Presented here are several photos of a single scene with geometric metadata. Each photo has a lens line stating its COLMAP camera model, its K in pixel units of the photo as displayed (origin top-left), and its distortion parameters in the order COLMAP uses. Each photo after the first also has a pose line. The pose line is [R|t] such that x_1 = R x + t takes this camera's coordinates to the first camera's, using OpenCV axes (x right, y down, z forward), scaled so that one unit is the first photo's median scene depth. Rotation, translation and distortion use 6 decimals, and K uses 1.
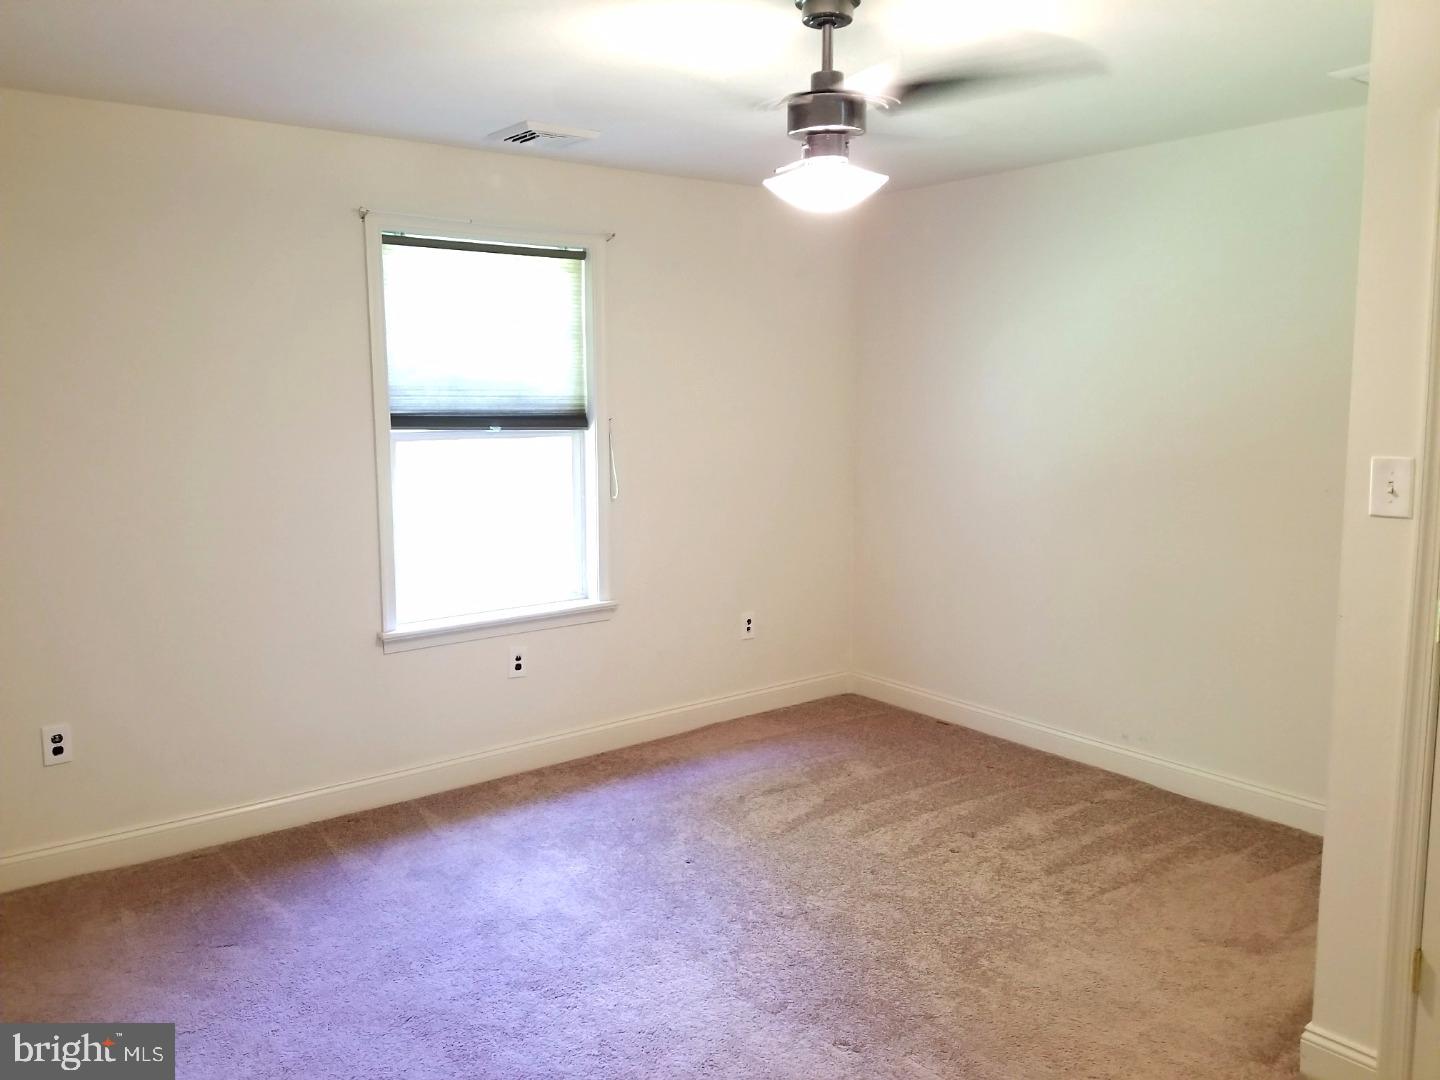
lens RADIAL K [[1094.6, 0, 686.8], [0, 1094.6, 519.1], [0, 0, 1]] dist [0.072013, -0.117874]
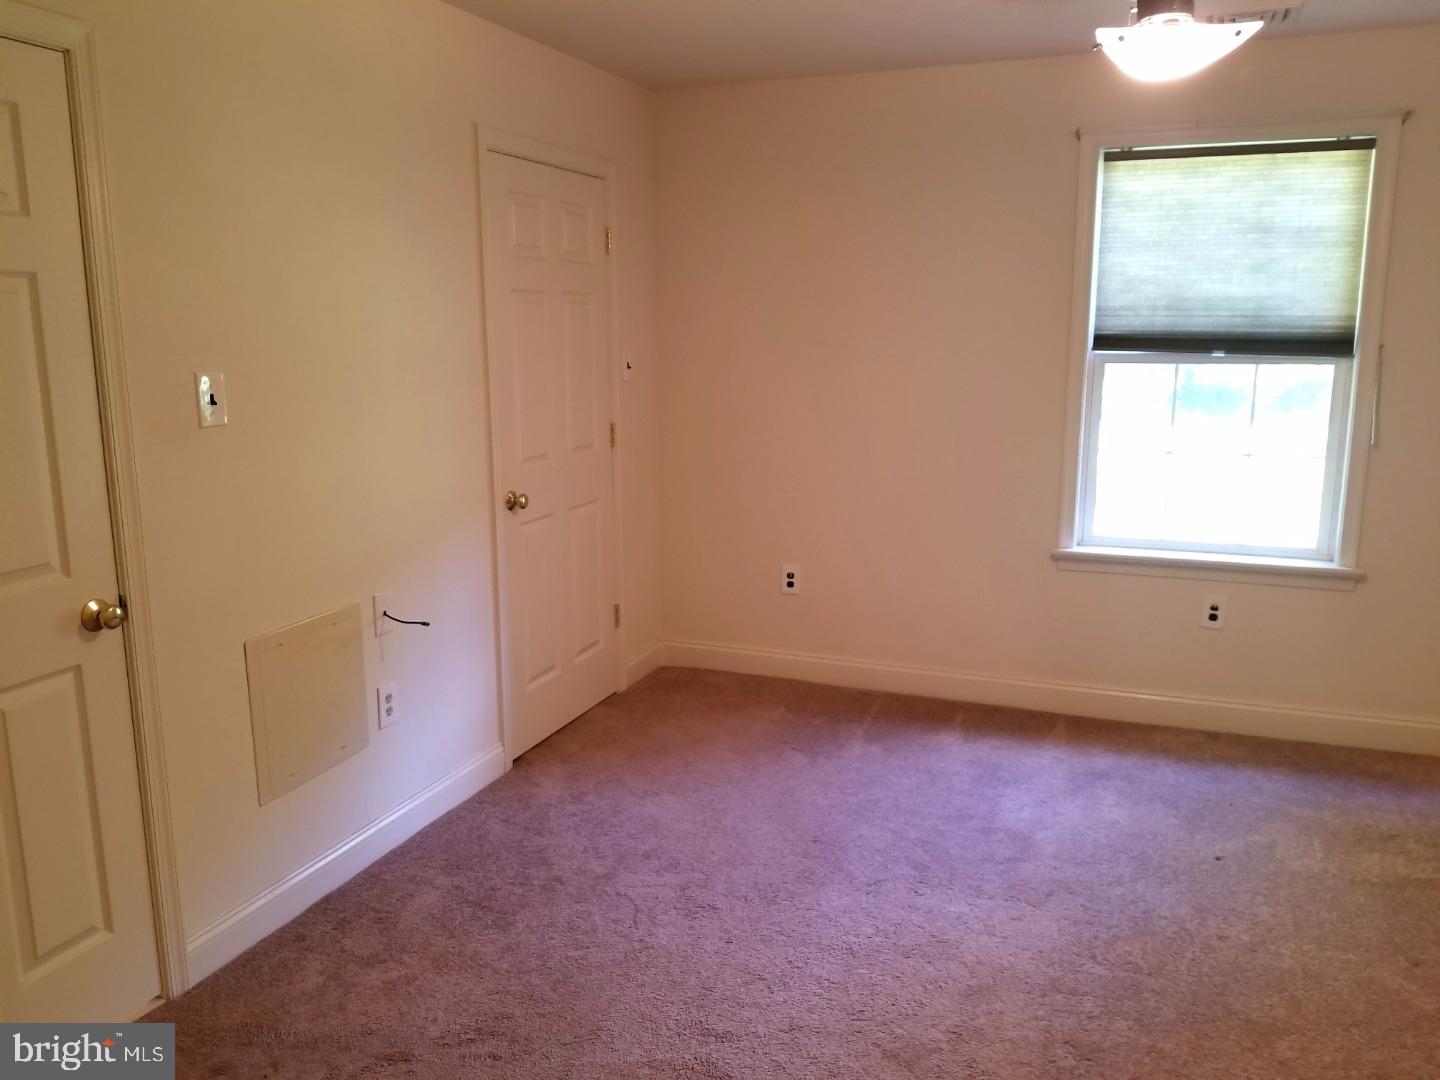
lens RADIAL K [[1094.6, 0, 686.8], [0, 1094.6, 519.1], [0, 0, 1]] dist [0.072013, -0.117874]
pose [[0.531237, 0.152926, -0.833307, 0.384505], [-0.096870, 0.988088, 0.119576, -0.013580], [0.841667, 0.017200, 0.539723, 0.144161]]
